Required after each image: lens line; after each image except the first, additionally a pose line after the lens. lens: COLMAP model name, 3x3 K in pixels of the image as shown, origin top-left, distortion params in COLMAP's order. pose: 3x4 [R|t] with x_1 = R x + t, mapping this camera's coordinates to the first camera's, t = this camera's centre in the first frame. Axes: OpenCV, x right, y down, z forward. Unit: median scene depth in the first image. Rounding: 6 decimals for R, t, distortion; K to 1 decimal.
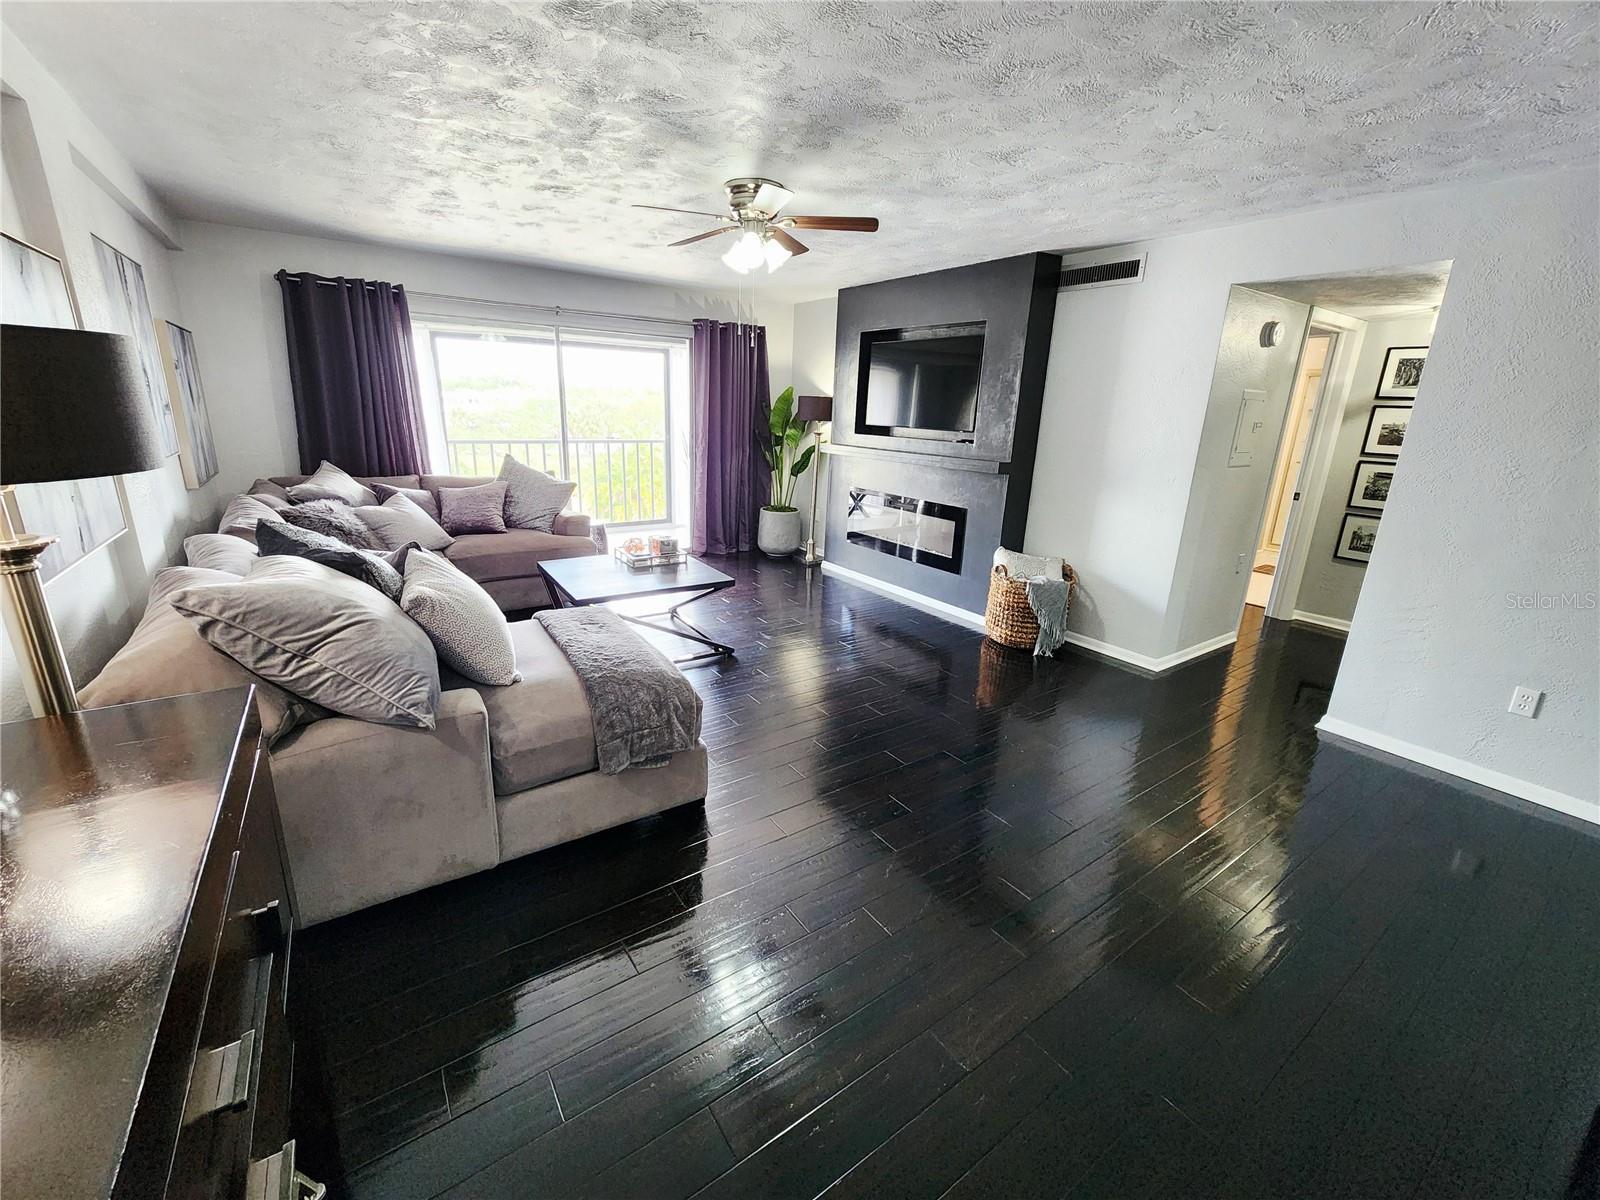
lens RADIAL K [[645.1, 0, 801.5], [0, 645.1, 588.3], [0, 0, 1]] dist [0.000897, -0.000158]
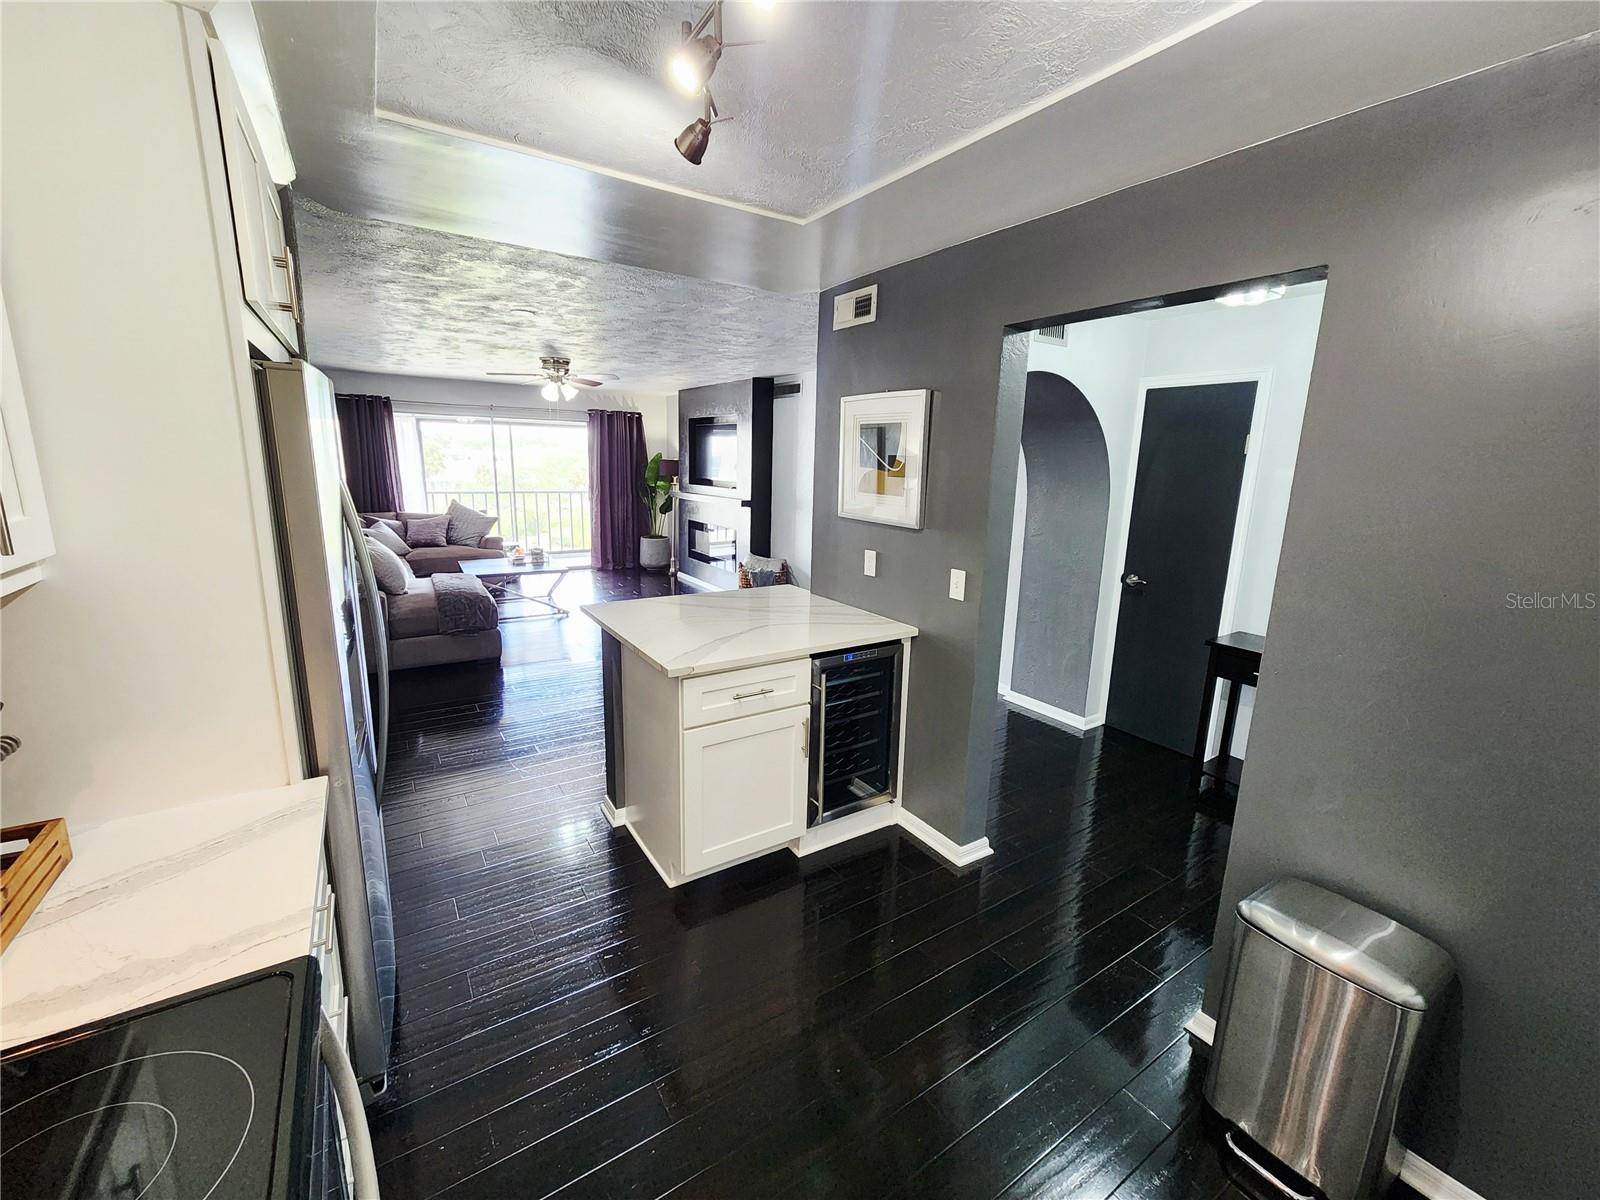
lens RADIAL K [[654.2, 0, 808.0], [0, 654.2, 597.0], [0, 0, 1]] dist [0.003152, 0.000398]
pose [[0.999535, -0.003791, -0.030246, 0.487207], [0.001761, 0.997761, -0.066860, 0.148275], [0.030432, 0.066776, 0.997304, -0.585020]]
